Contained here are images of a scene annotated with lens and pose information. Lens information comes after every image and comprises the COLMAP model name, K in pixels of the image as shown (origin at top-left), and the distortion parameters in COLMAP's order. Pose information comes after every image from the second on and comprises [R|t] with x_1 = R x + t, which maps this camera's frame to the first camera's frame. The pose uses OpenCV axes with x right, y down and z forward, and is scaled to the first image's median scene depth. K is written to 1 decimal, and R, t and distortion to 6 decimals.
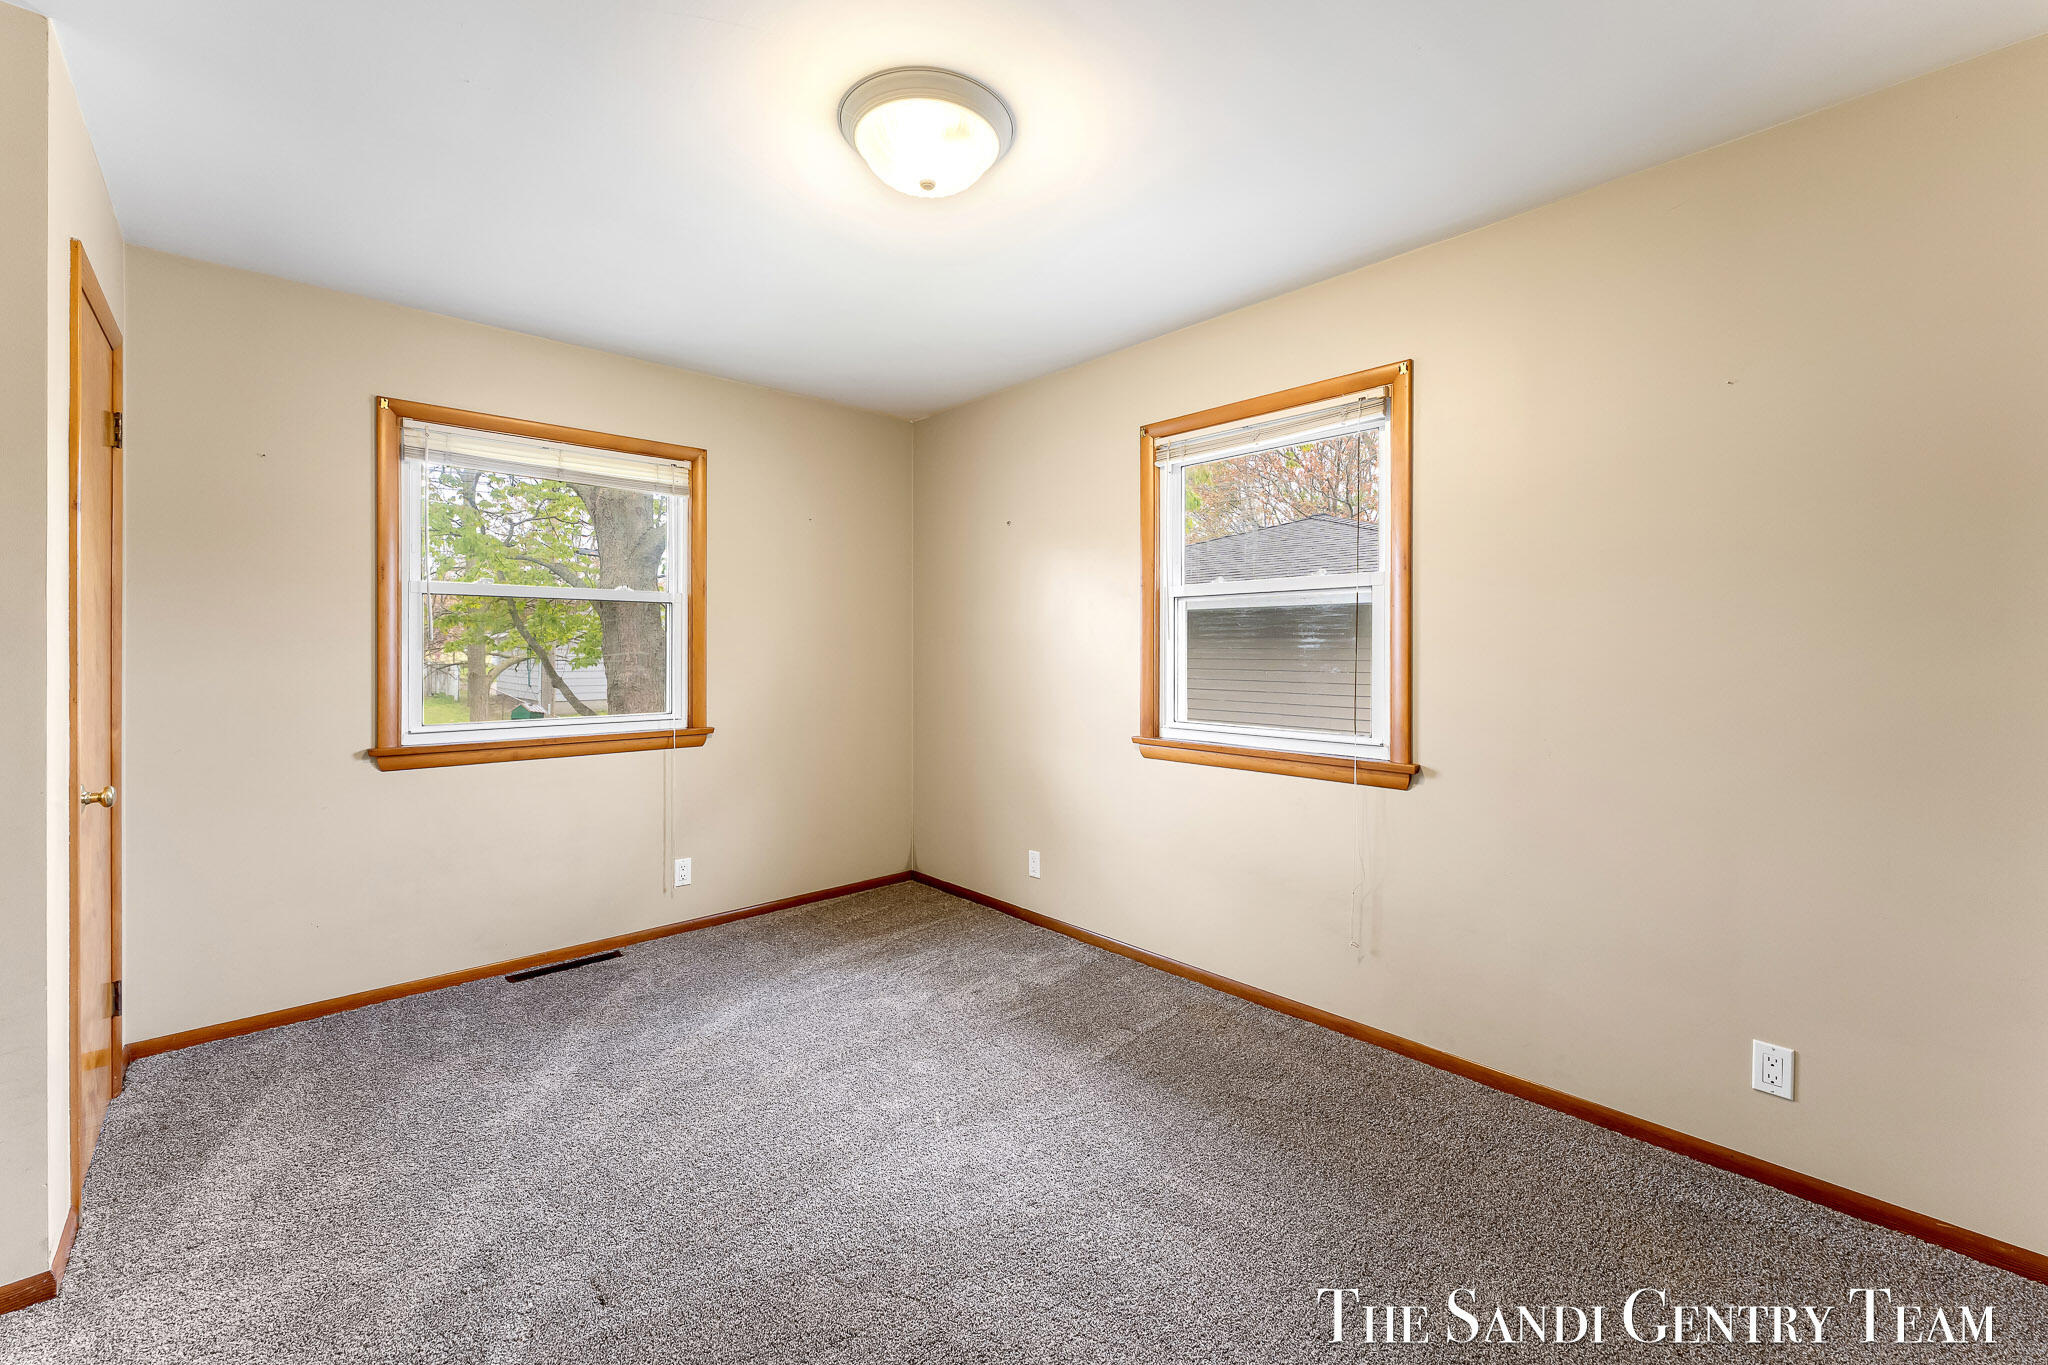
lens RADIAL K [[826.3, 0, 1021.2], [0, 826.3, 648.6], [0, 0, 1]] dist [0.000068, 0.000032]
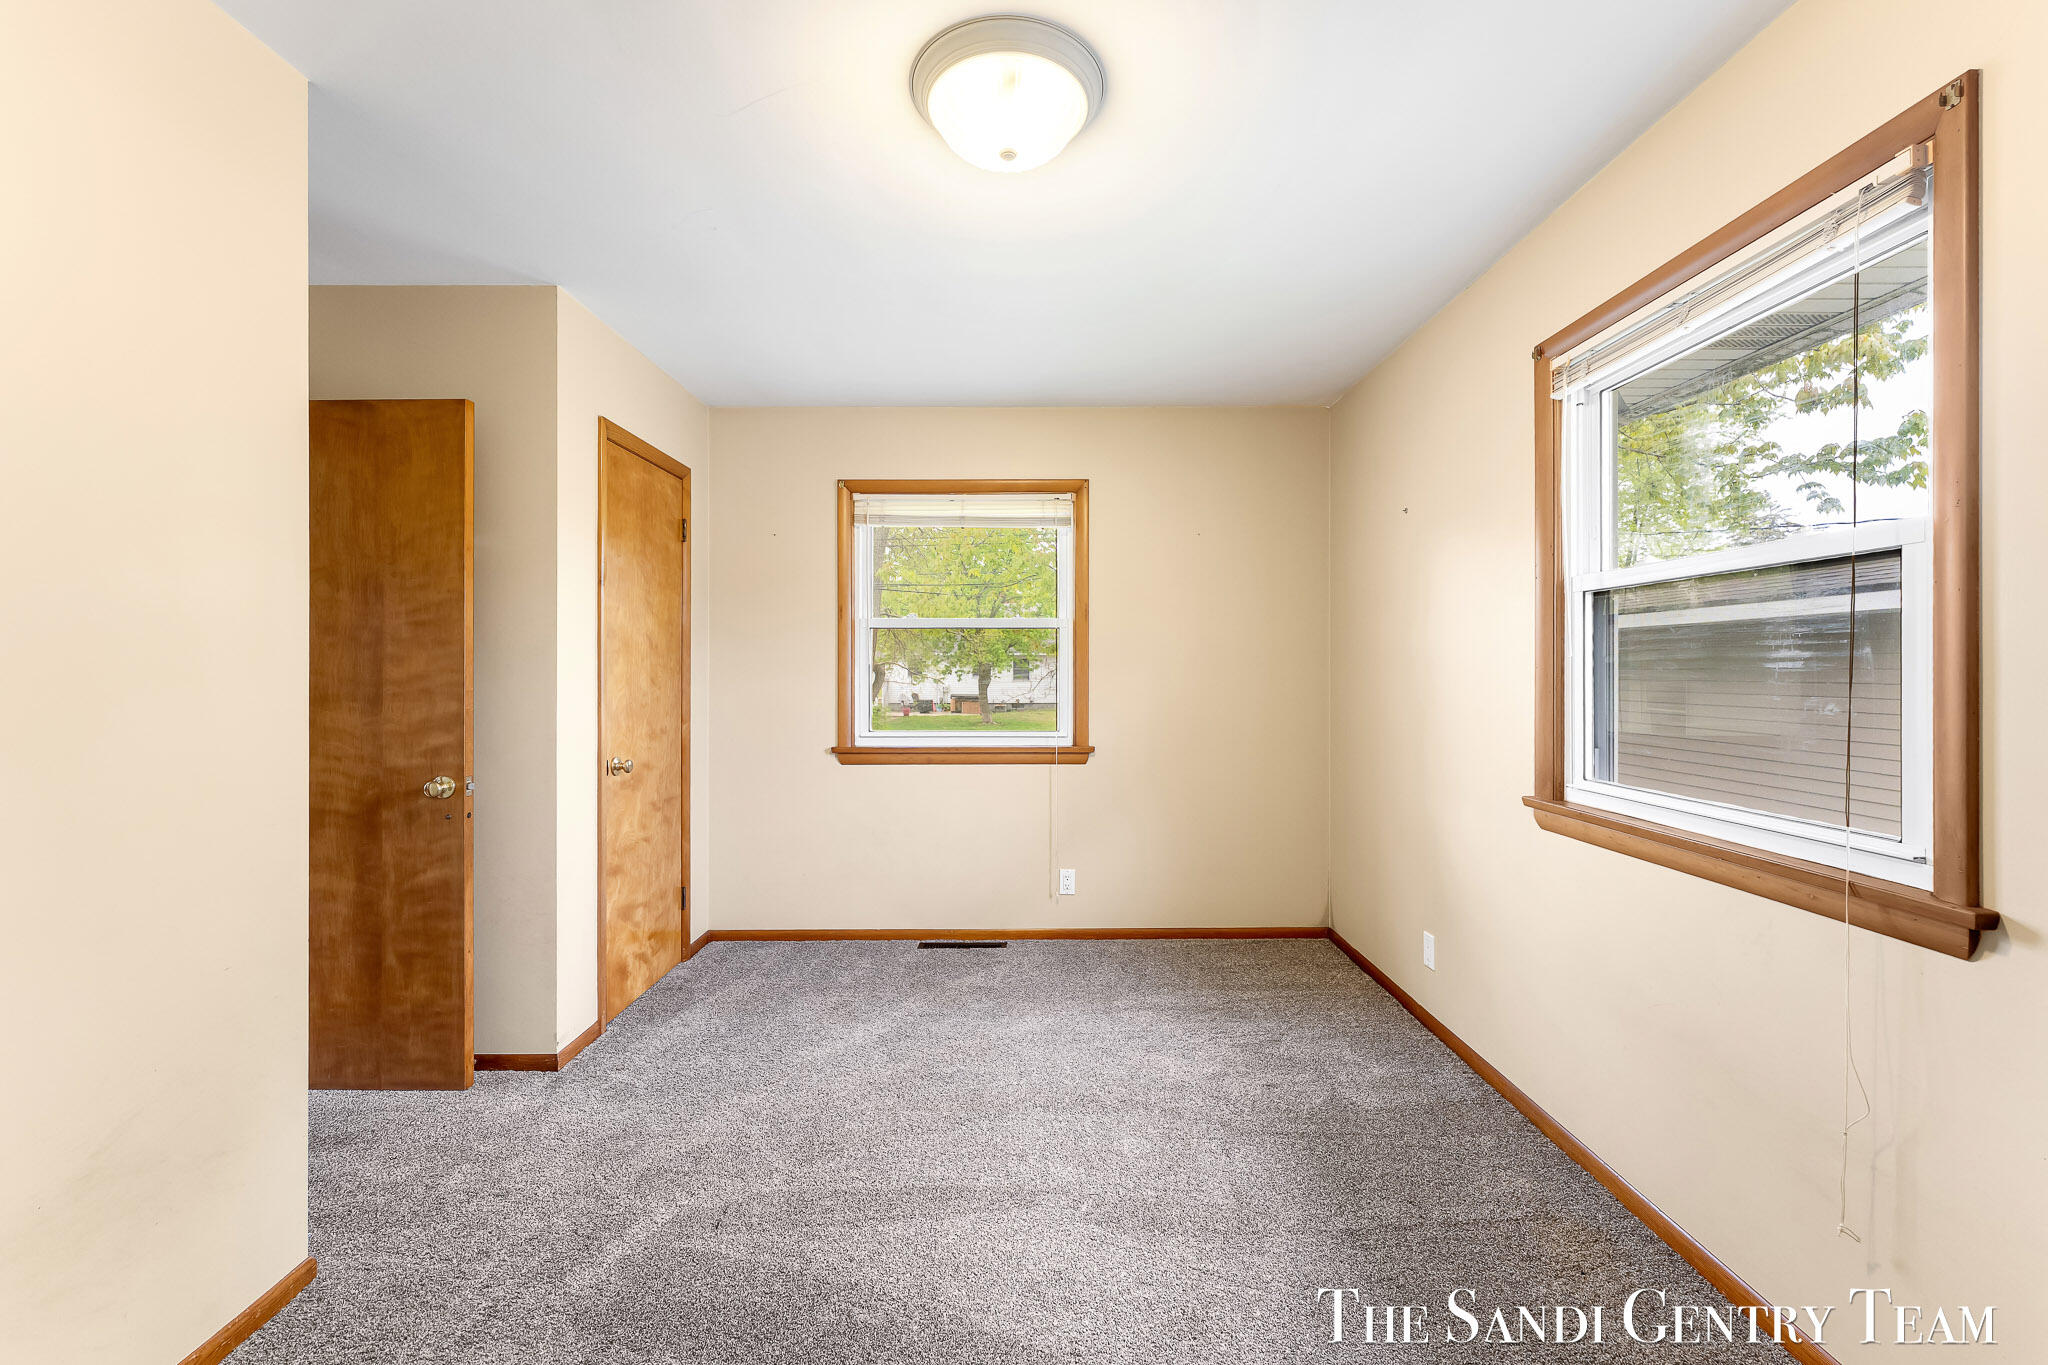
lens RADIAL K [[824.4, 0, 1025.3], [0, 824.4, 666.8], [0, 0, 1]] dist [-0.000591, -0.000251]
pose [[0.738314, -0.004964, -0.674439, 0.311637], [0.001878, 0.999984, -0.005304, 0.000674], [0.674455, 0.002649, 0.738312, 0.217759]]
